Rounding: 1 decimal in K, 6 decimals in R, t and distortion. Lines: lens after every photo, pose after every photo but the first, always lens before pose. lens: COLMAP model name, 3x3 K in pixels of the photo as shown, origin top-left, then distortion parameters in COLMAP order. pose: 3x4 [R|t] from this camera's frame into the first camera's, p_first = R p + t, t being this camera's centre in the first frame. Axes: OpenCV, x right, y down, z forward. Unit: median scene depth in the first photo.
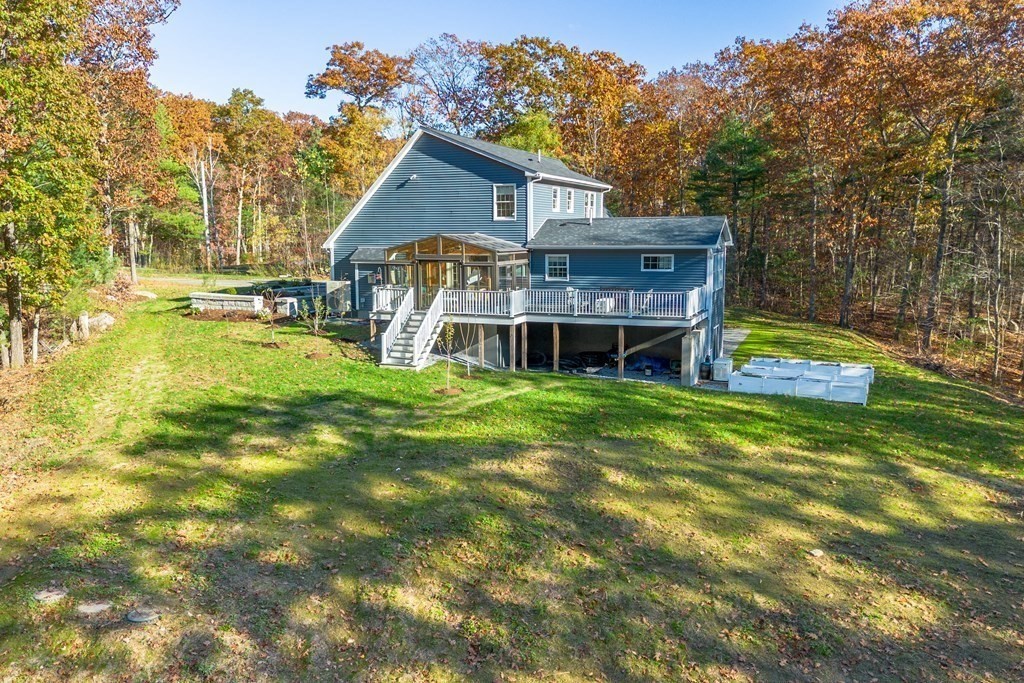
lens RADIAL K [[866.8, 0, 512.0], [0, 866.8, 341.5], [0, 0, 1]] dist [0.062861, -0.001066]
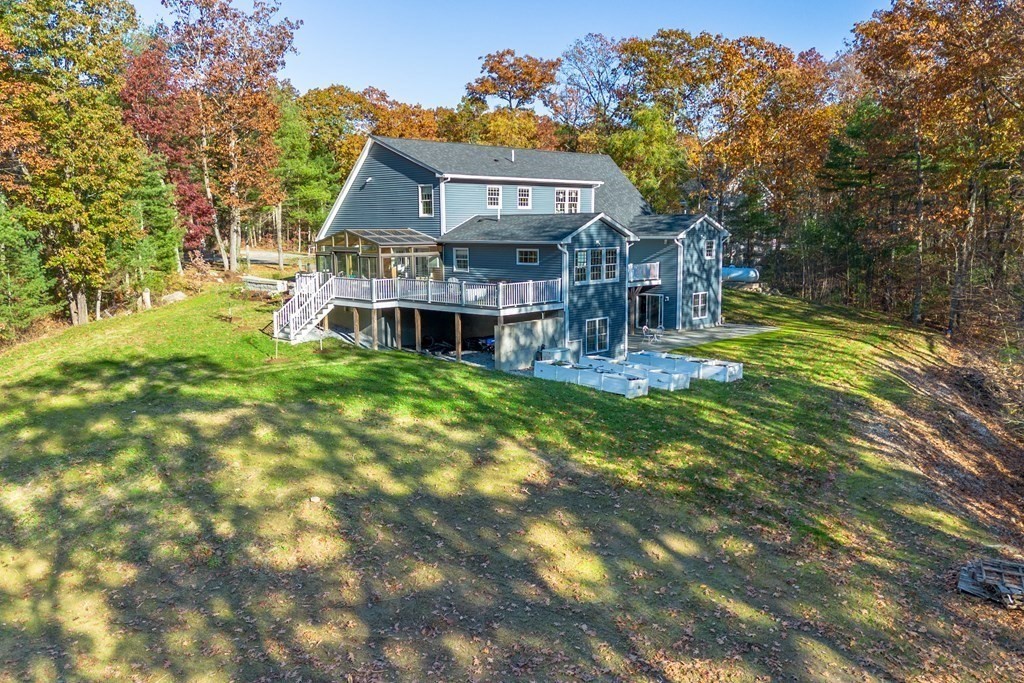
lens RADIAL K [[866.8, 0, 512.0], [0, 866.8, 341.5], [0, 0, 1]] dist [0.062861, -0.001066]
pose [[0.924775, 0.048437, -0.377418, 0.556256], [-0.044249, 0.998825, 0.019766, -0.006113], [0.377932, -0.001579, 0.925832, 0.000316]]
